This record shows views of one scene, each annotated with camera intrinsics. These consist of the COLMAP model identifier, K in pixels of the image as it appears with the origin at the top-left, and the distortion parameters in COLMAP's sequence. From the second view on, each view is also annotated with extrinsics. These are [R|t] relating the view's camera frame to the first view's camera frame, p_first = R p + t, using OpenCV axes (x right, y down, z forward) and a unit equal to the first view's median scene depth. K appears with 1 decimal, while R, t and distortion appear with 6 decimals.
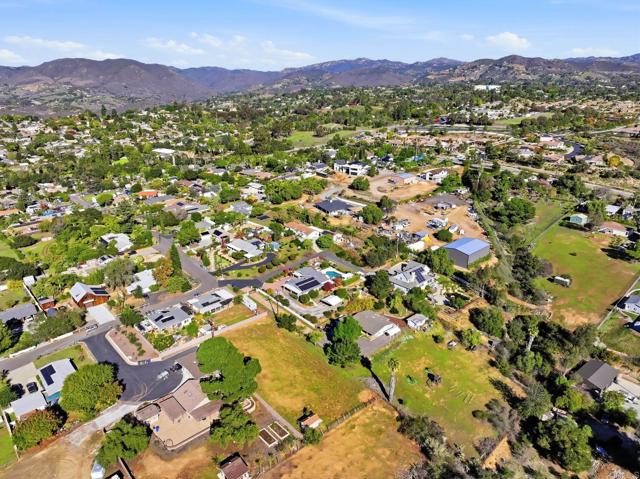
lens RADIAL K [[448.4, 0, 320.0], [0, 448.4, 239.5], [0, 0, 1]] dist [-0.001403, 0.013255]
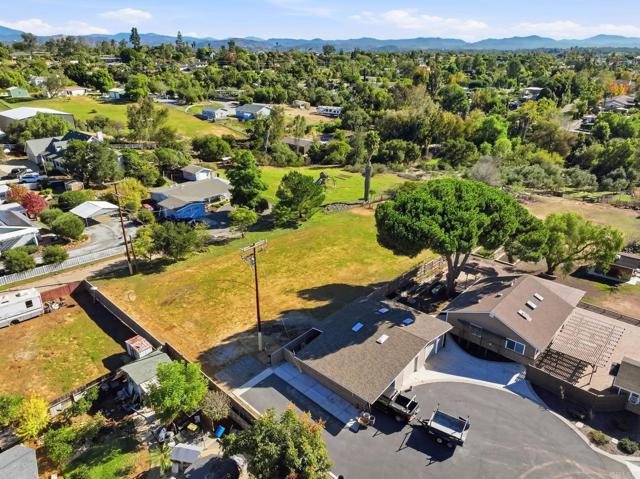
lens RADIAL K [[448.4, 0, 320.0], [0, 448.4, 239.5], [0, 0, 1]] dist [-0.001403, 0.013255]
pose [[-0.092404, -0.389396, 0.916424, -0.397337], [0.345546, 0.850624, 0.396279, 0.059035], [-0.933841, 0.353285, 0.055953, 0.746258]]
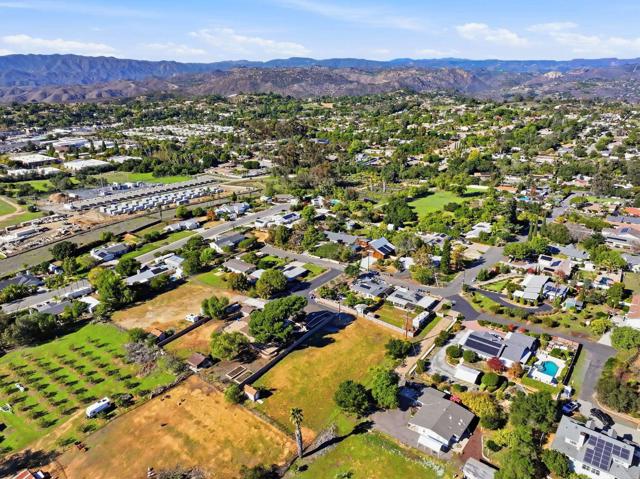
lens RADIAL K [[448.4, 0, 320.0], [0, 448.4, 239.5], [0, 0, 1]] dist [-0.001403, 0.013255]
pose [[0.162667, 0.347450, -0.923481, 0.571449], [-0.325205, 0.902528, 0.282284, -0.188220], [0.931548, 0.254403, 0.259804, 0.500820]]
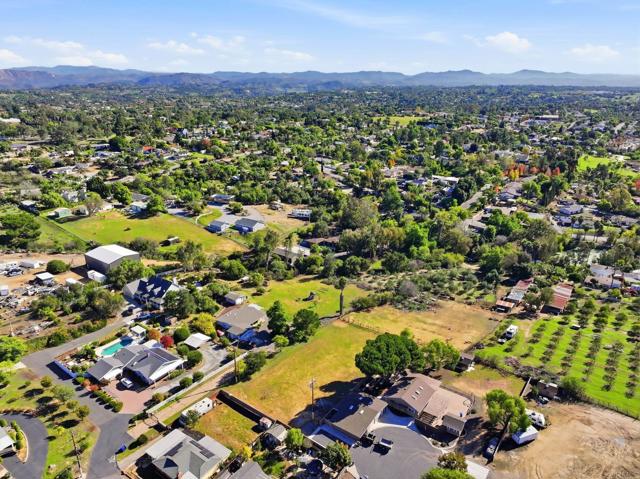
lens RADIAL K [[448.4, 0, 320.0], [0, 448.4, 239.5], [0, 0, 1]] dist [-0.001403, 0.013255]
pose [[-0.203850, -0.326806, 0.922845, -0.679514], [0.341176, 0.859831, 0.379854, -0.243344], [-0.917630, 0.392286, -0.063778, 0.745797]]
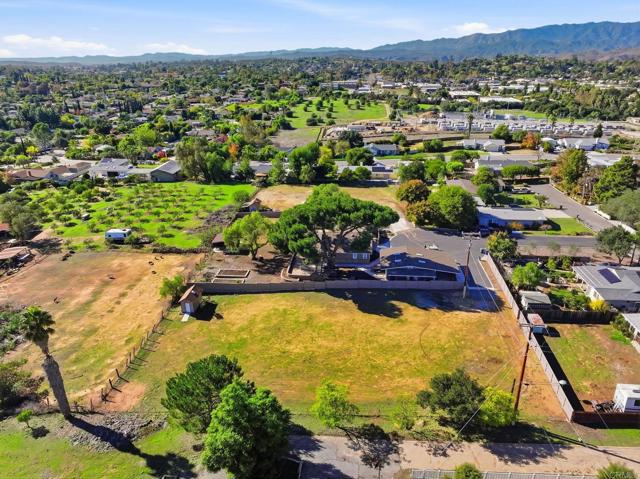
lens RADIAL K [[448.4, 0, 320.0], [0, 448.4, 239.5], [0, 0, 1]] dist [-0.001403, 0.013255]
pose [[-0.741939, 0.273784, -0.612020, 0.138505], [-0.210828, 0.771254, 0.600599, -0.059974], [0.636457, 0.574639, -0.514502, 0.907526]]
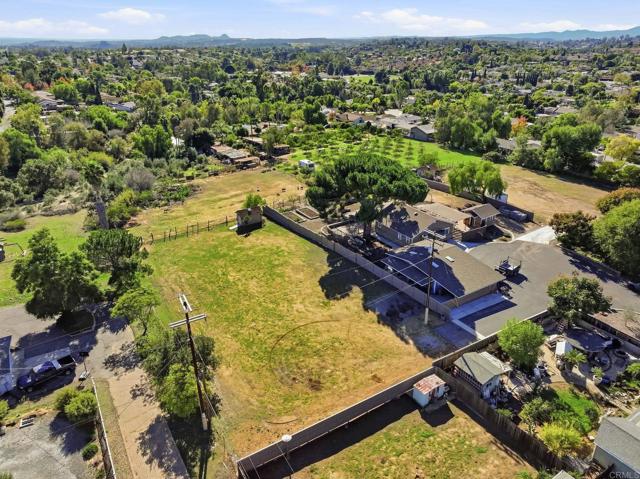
lens RADIAL K [[448.4, 0, 320.0], [0, 448.4, 239.5], [0, 0, 1]] dist [-0.001403, 0.013255]
pose [[-0.984633, -0.057790, 0.164799, -0.169703], [0.074142, 0.716069, 0.694081, -0.044954], [-0.158119, 0.695633, -0.700780, 0.985710]]
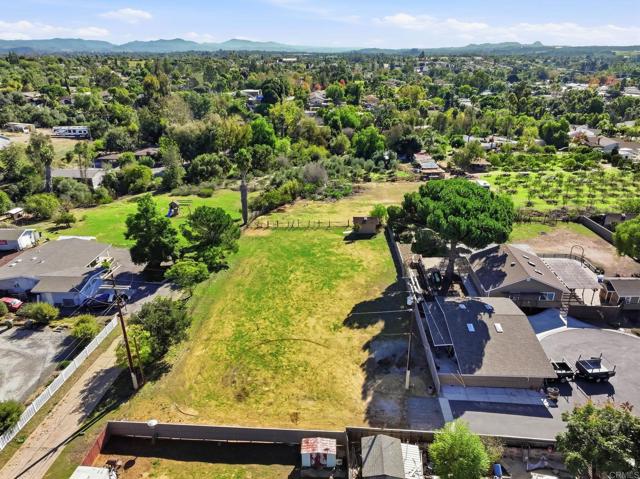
lens RADIAL K [[448.4, 0, 320.0], [0, 448.4, 239.5], [0, 0, 1]] dist [-0.001403, 0.013255]
pose [[-0.707084, -0.271336, 0.653000, -0.293370], [0.250842, 0.767152, 0.590386, -0.014981], [-0.661143, 0.581253, -0.474378, 0.909228]]
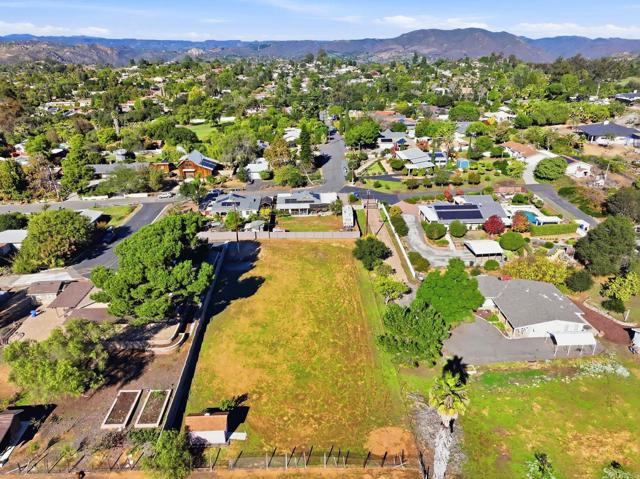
lens RADIAL K [[448.4, 0, 320.0], [0, 448.4, 239.5], [0, 0, 1]] dist [-0.001403, 0.013255]
pose [[0.770801, 0.246948, -0.587267, 0.174569], [-0.215098, 0.968564, 0.124965, 0.099789], [0.599665, 0.029997, 0.799688, 0.459277]]
